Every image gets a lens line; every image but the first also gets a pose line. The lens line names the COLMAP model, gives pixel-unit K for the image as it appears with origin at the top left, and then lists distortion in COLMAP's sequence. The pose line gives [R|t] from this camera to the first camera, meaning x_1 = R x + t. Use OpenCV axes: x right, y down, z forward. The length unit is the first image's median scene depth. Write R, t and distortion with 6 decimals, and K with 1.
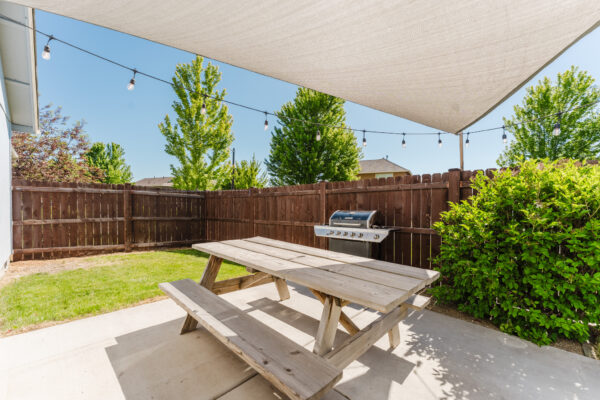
lens RADIAL K [[241.5, 0, 299.9], [0, 241.5, 201.1], [0, 0, 1]] dist [0.000844, 0.000133]
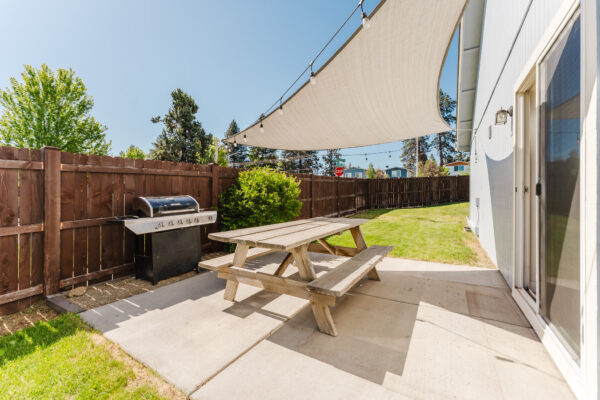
lens RADIAL K [[241.5, 0, 300.9], [0, 241.5, 190.3], [0, 0, 1]] dist [0.000844, 0.000133]
pose [[-0.201017, -0.000507, 0.979588, -0.578151], [-0.004622, 0.999989, -0.000431, 0.013419], [-0.979577, -0.004614, -0.201017, 0.570140]]
